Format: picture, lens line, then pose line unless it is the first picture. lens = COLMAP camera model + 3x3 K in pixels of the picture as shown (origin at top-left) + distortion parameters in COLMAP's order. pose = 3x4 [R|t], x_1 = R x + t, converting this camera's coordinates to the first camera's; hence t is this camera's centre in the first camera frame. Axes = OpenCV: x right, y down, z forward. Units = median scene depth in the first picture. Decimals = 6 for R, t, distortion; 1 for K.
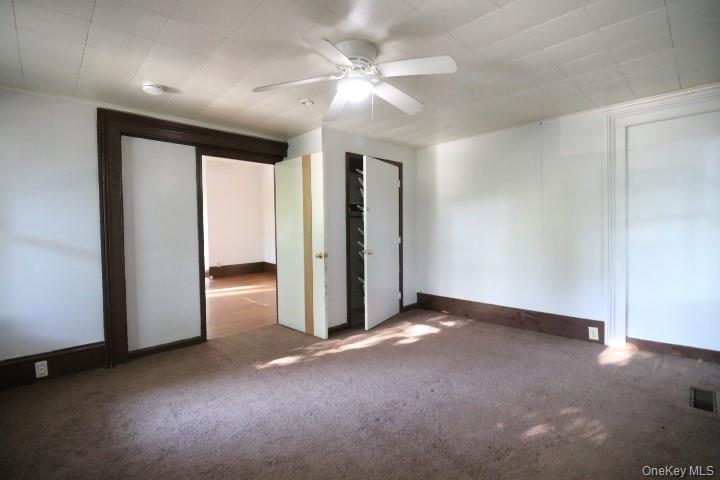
lens RADIAL K [[335.1, 0, 358.9], [0, 335.1, 235.8], [0, 0, 1]] dist [-0.022481, -0.000681]
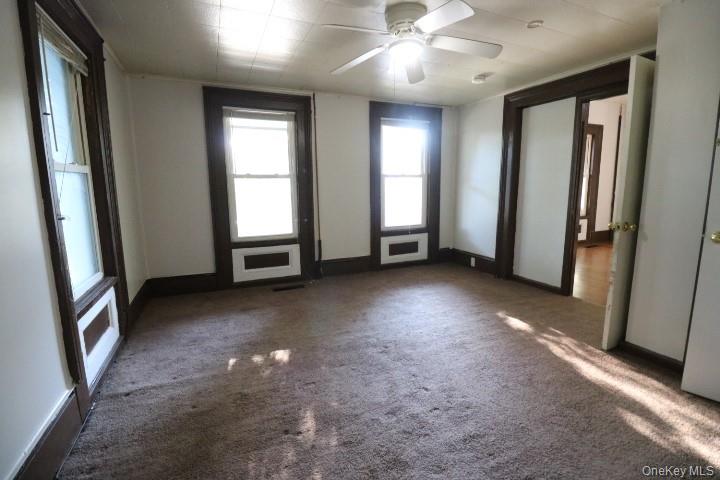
lens RADIAL K [[335.1, 0, 359.7], [0, 335.1, 237.9], [0, 0, 1]] dist [-0.022481, -0.000681]
pose [[-0.357716, 0.159723, -0.920070, 0.818546], [-0.005790, 0.984866, 0.173223, -0.032203], [0.933813, 0.067292, -0.351377, 0.940076]]
